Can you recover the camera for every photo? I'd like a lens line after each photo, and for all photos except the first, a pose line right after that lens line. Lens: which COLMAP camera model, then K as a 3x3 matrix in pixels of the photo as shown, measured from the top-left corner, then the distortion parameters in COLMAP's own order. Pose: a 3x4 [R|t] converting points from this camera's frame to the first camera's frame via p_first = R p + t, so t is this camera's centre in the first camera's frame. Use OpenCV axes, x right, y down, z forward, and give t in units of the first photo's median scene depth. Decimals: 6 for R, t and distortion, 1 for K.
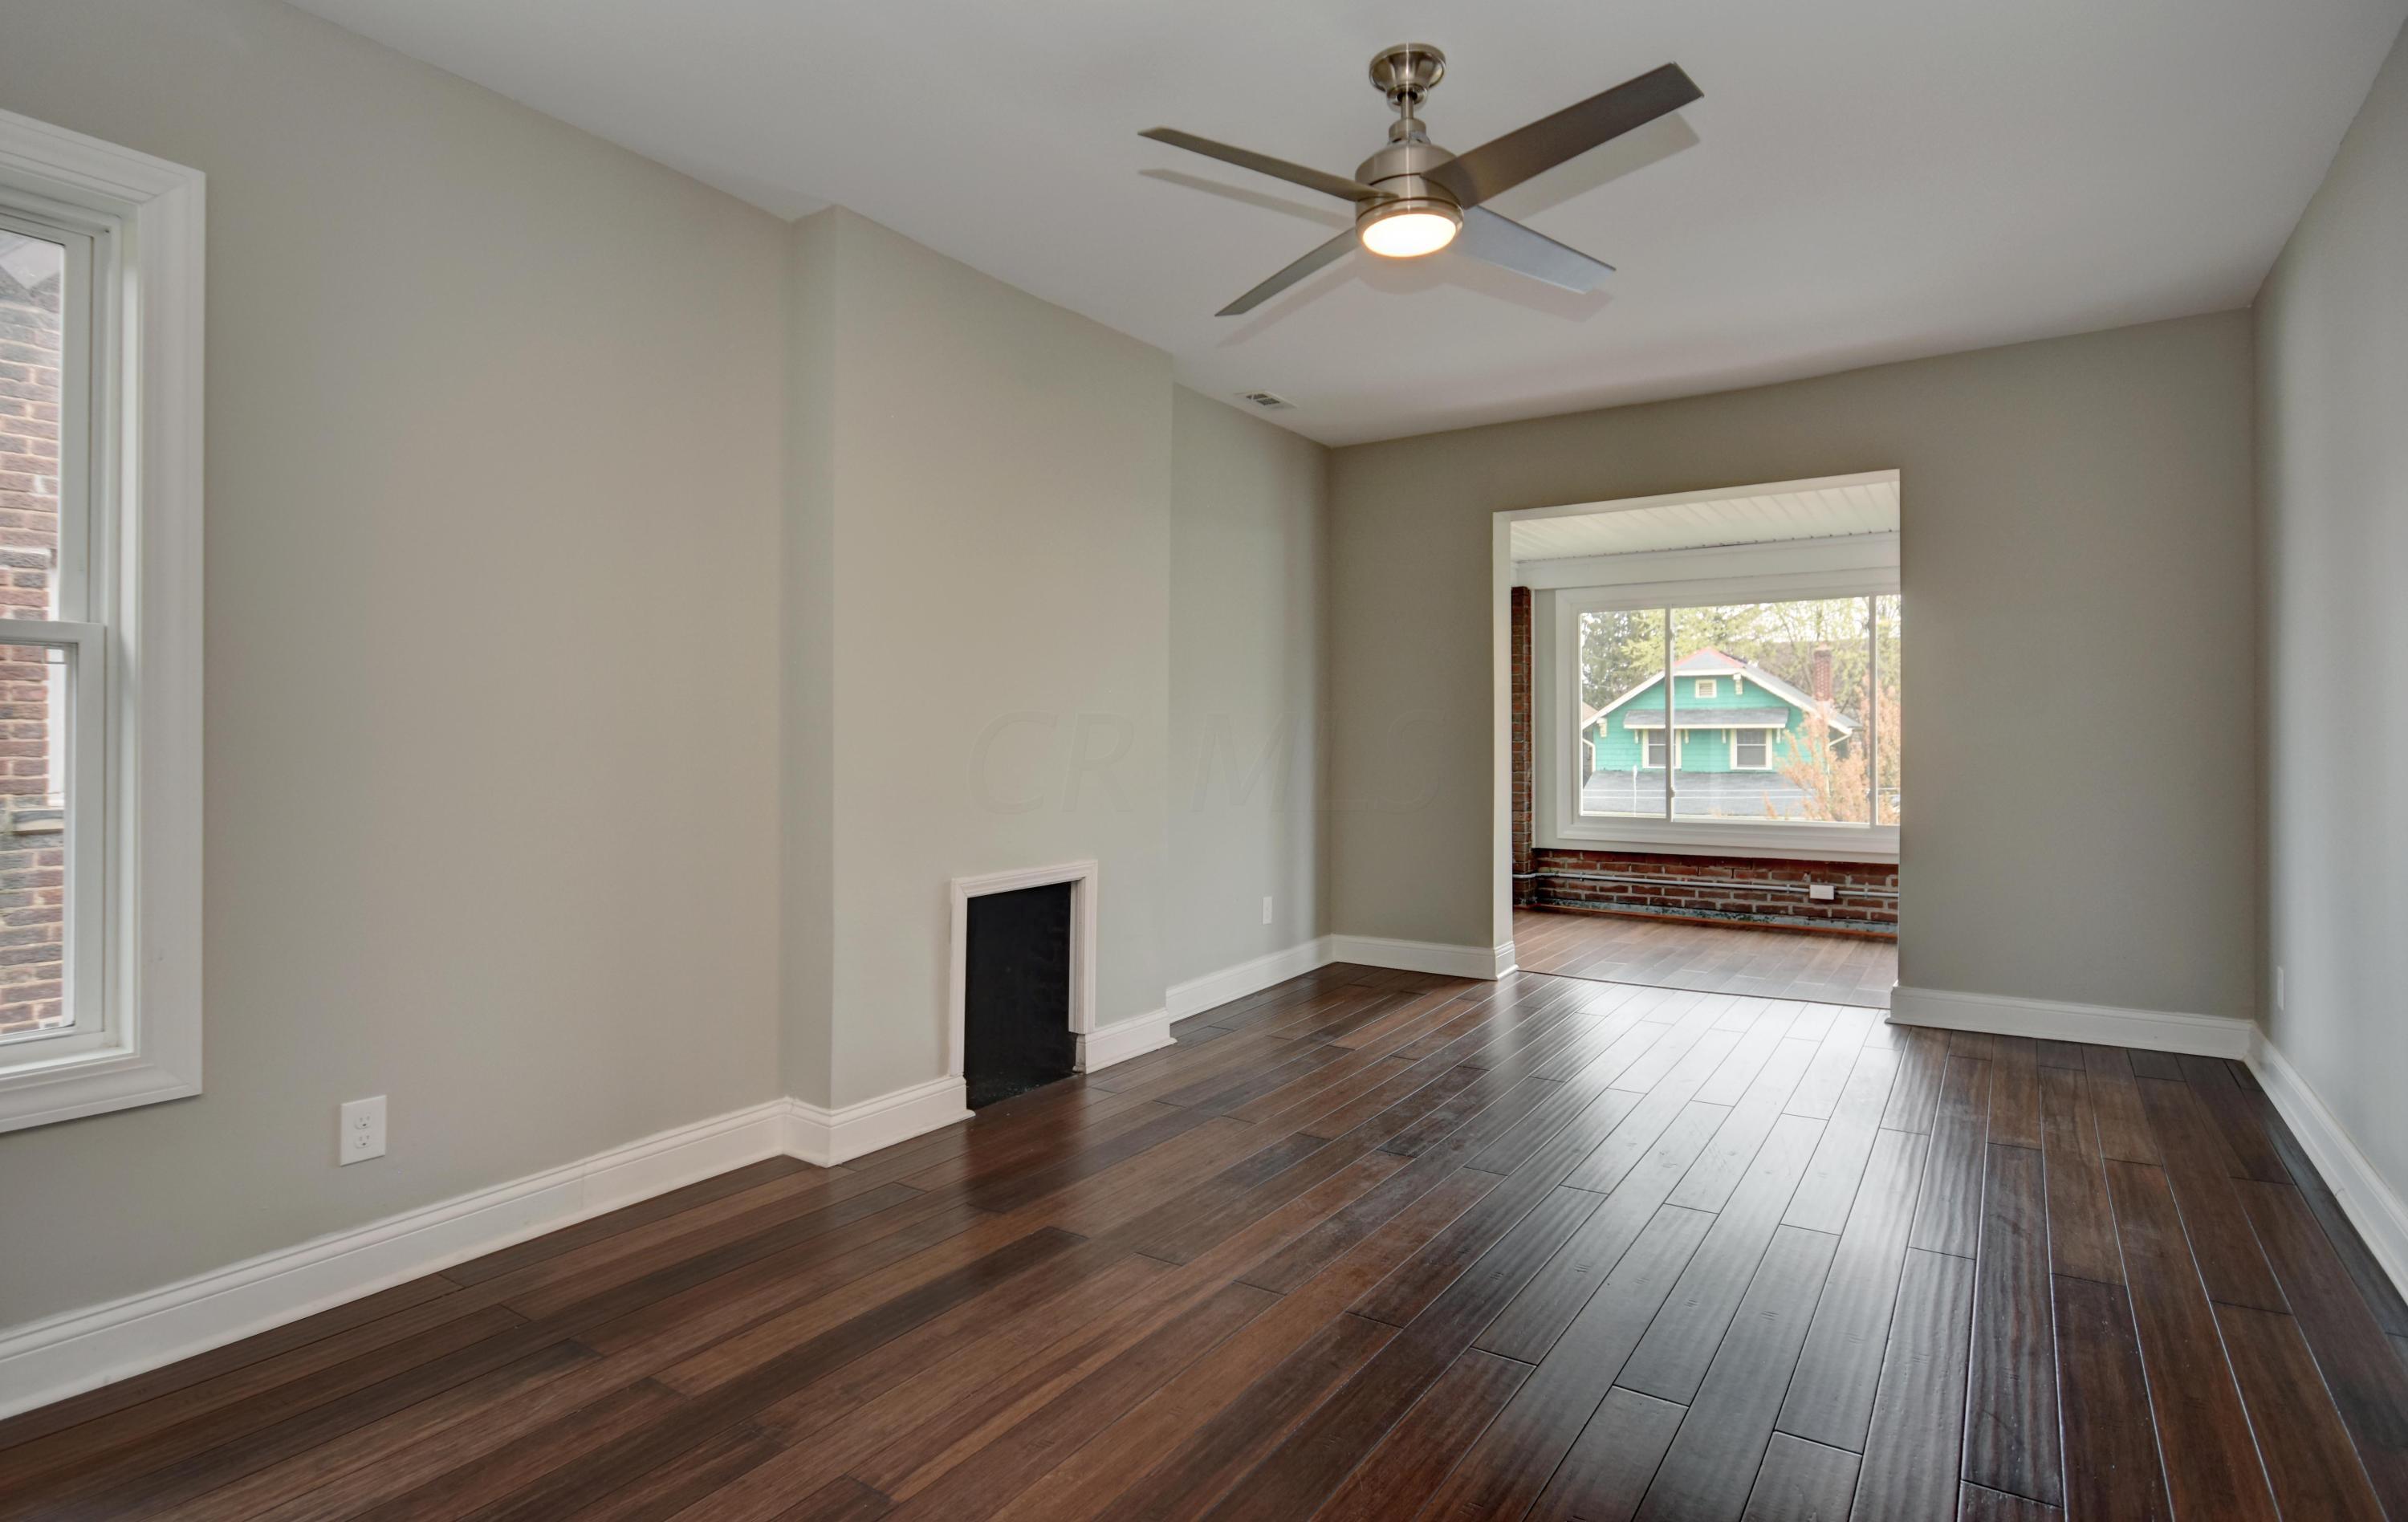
lens RADIAL K [[1228.0, 0, 1204.7], [0, 1228.0, 703.0], [0, 0, 1]] dist [0.001587, 0.000268]
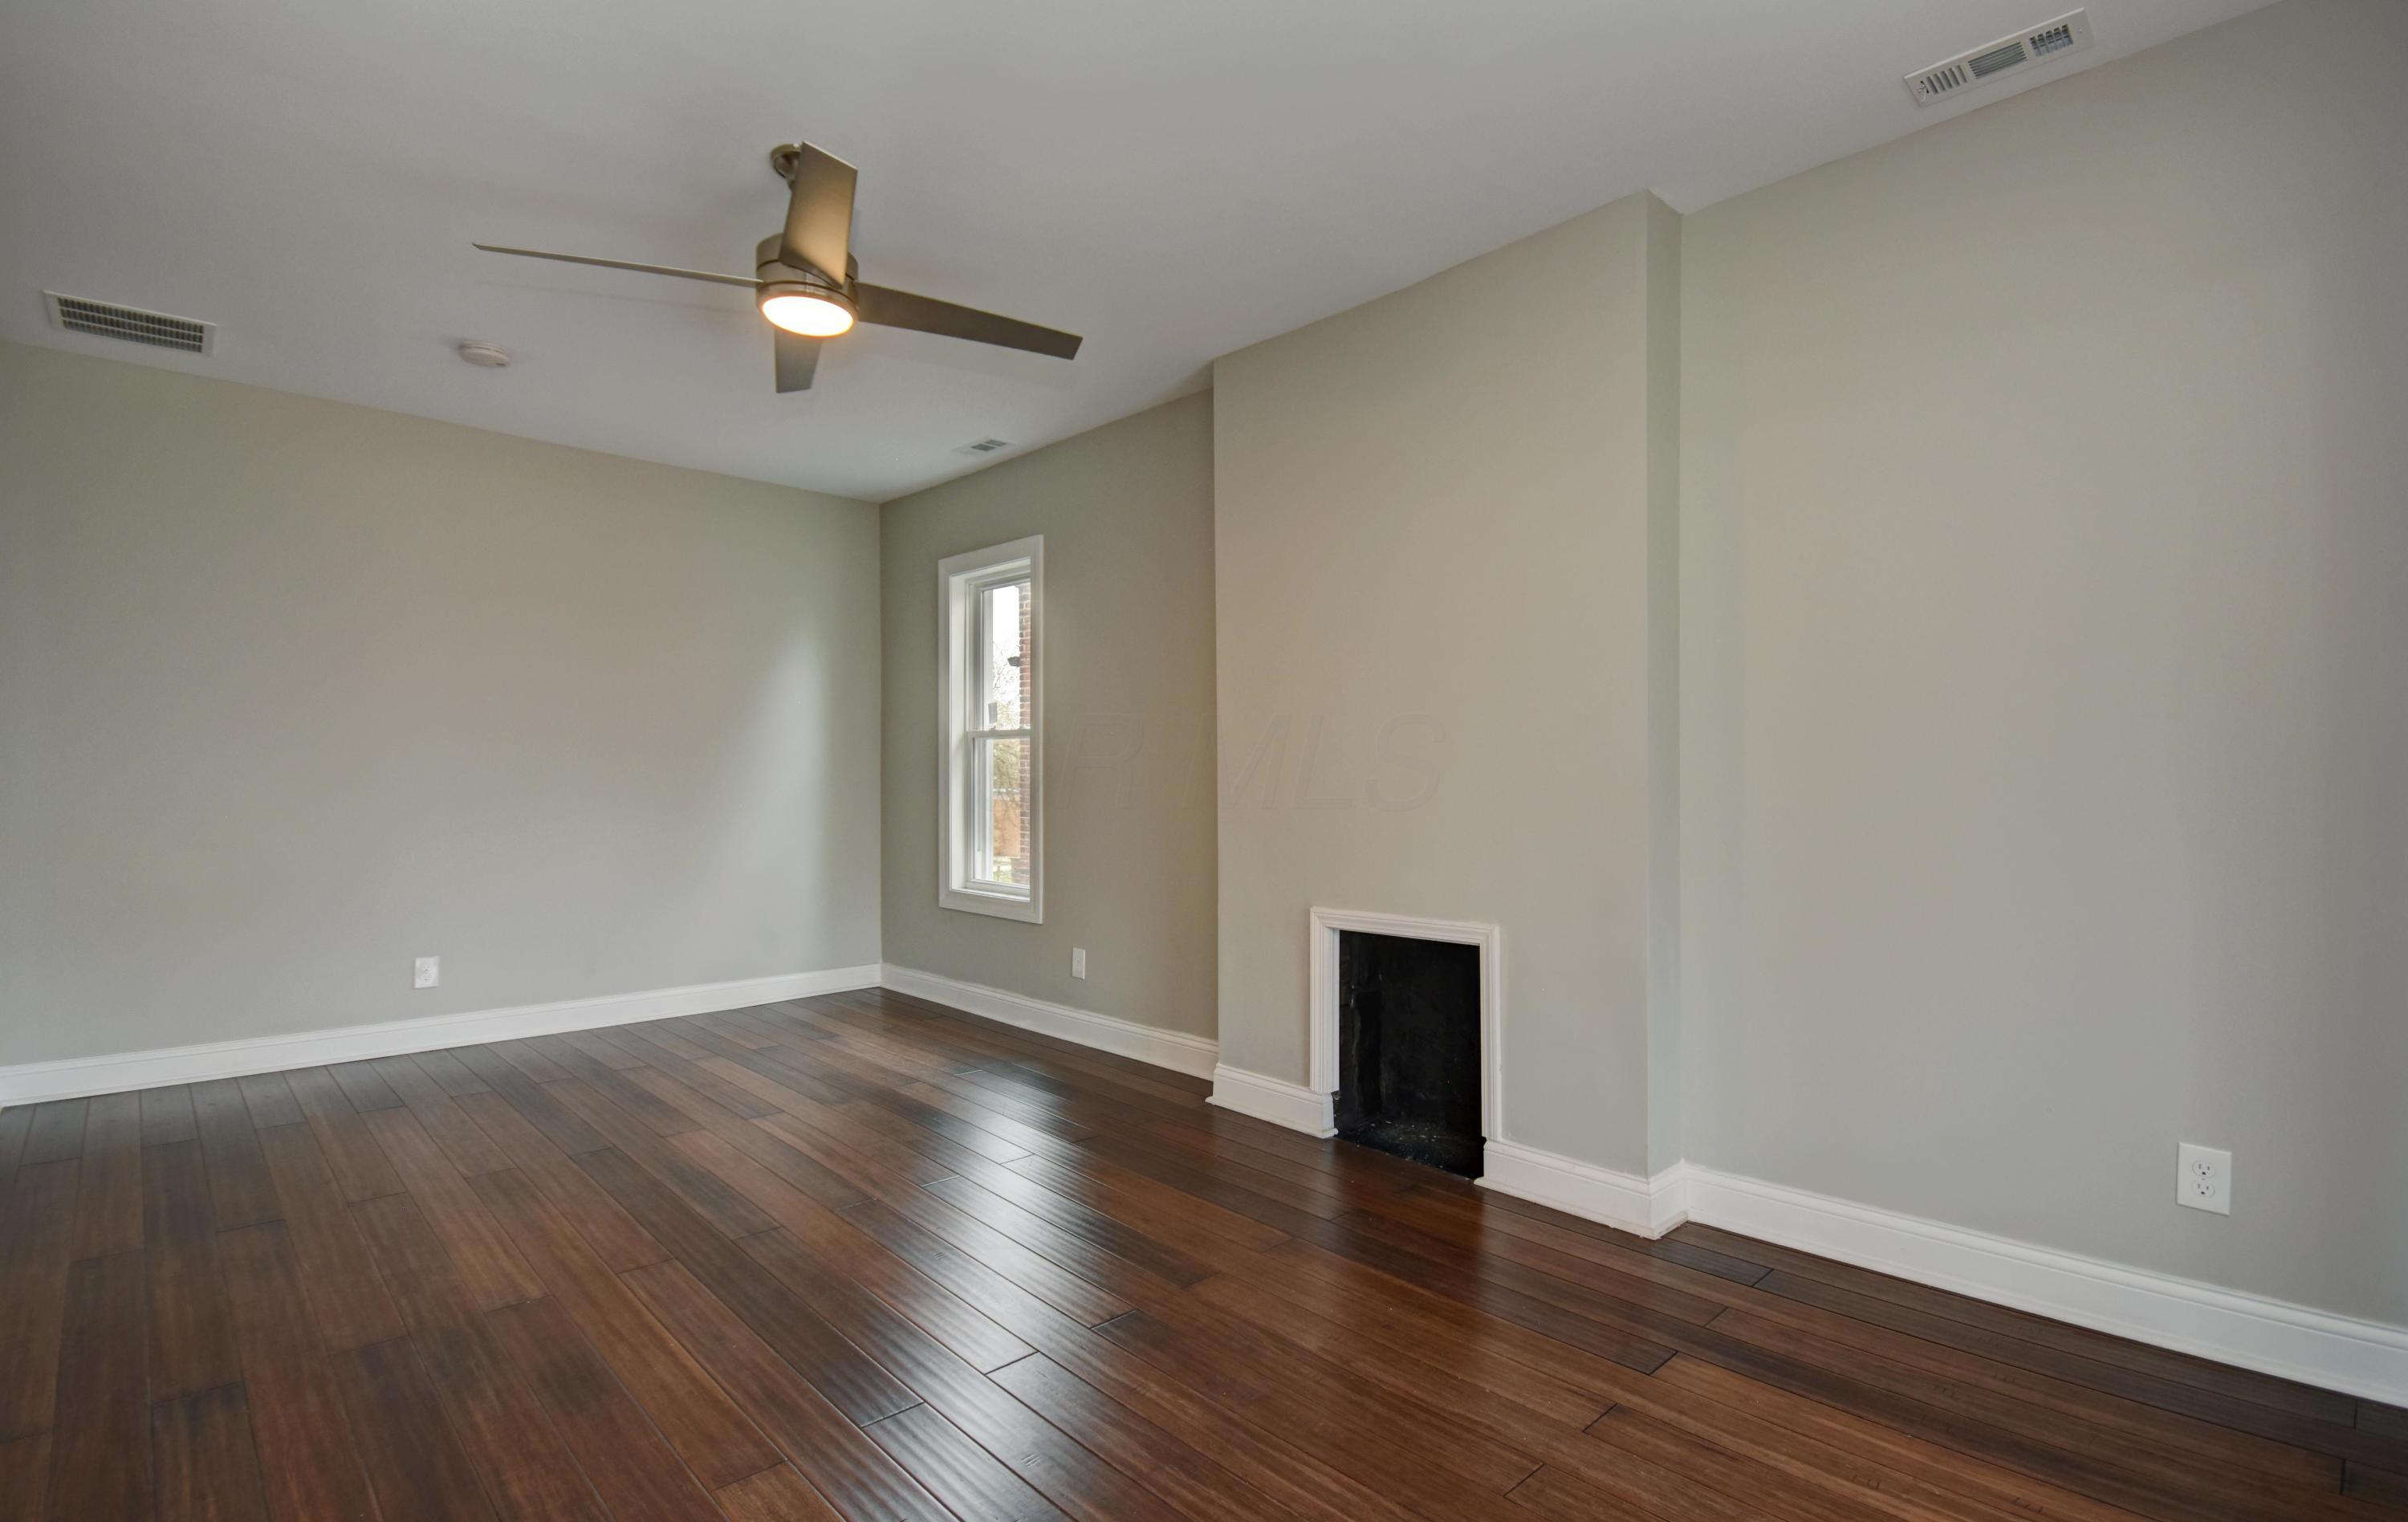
lens RADIAL K [[1113.6, 0, 1204.0], [0, 1113.6, 761.0], [0, 0, 1]] dist [-0.027697, 0.000043]
pose [[-0.223896, -0.020737, -0.974393, 0.692288], [0.019504, 0.999478, -0.025753, 0.038389], [0.974418, -0.024770, -0.223374, 1.039100]]
